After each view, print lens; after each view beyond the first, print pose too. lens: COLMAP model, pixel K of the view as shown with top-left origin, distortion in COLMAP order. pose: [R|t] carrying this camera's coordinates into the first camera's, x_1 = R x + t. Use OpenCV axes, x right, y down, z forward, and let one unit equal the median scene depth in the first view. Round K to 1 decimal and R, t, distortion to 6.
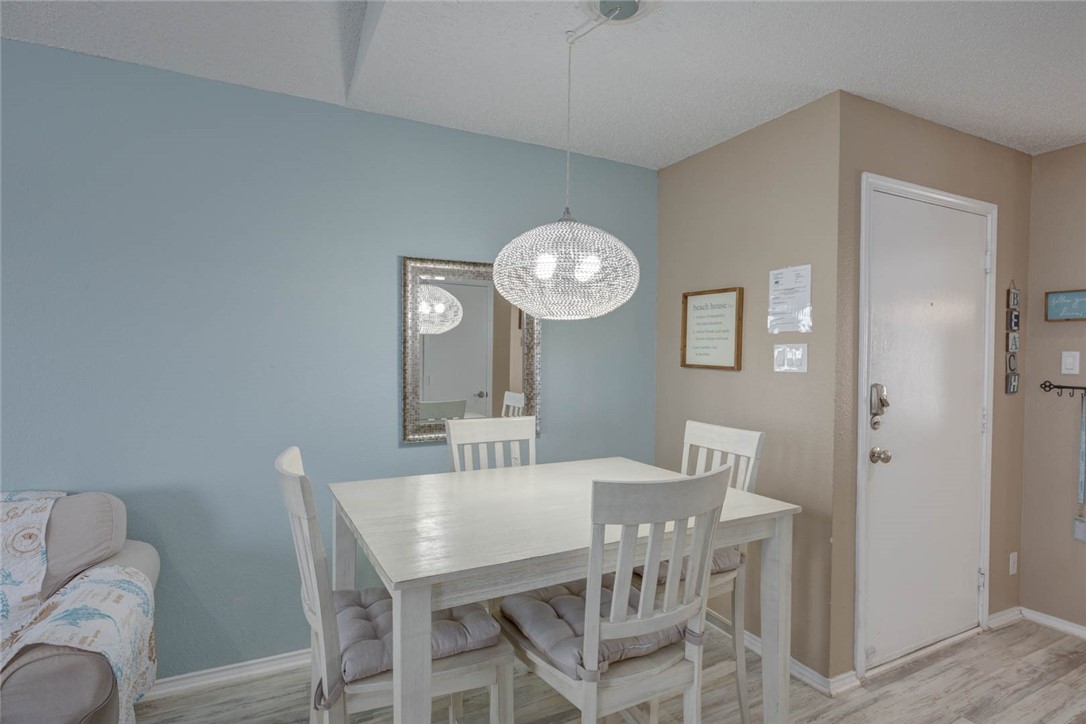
lens RADIAL K [[559.4, 0, 543.3], [0, 559.4, 363.8], [0, 0, 1]] dist [0.003862, 0.000628]
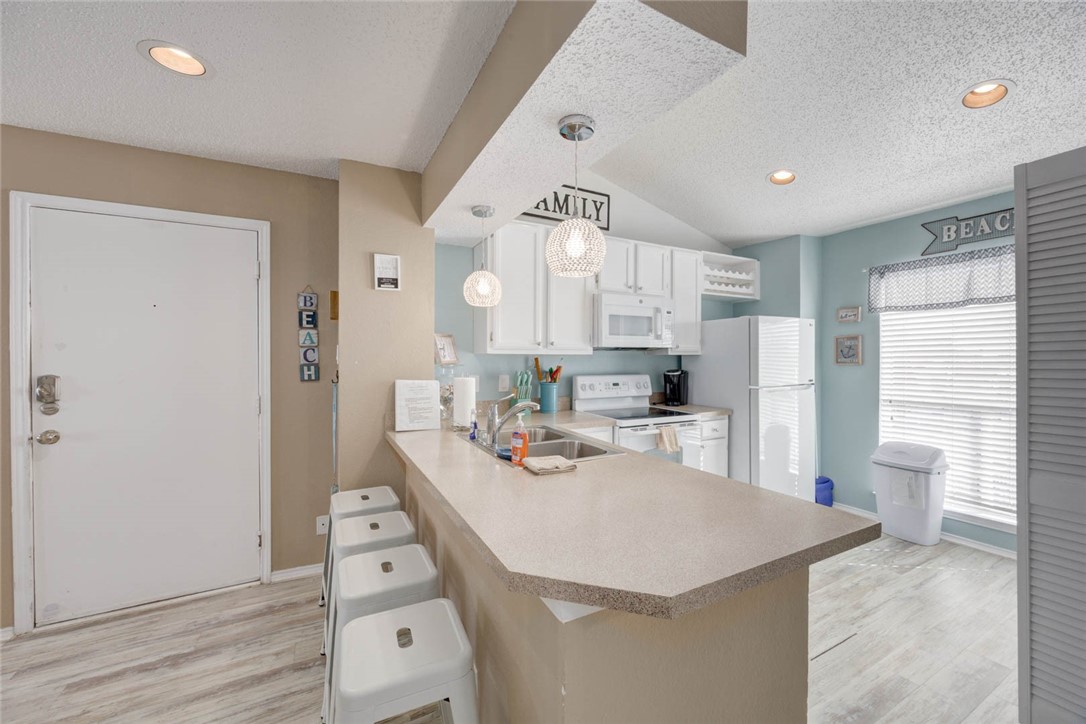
lens RADIAL K [[408.9, 0, 545.9], [0, 408.9, 359.3], [0, 0, 1]] dist [0.000515, -0.000110]
pose [[0.999687, -0.019297, -0.015912, 1.443608], [0.018954, 0.999591, -0.021425, 0.037468], [0.016319, 0.021117, 0.999644, 0.152896]]
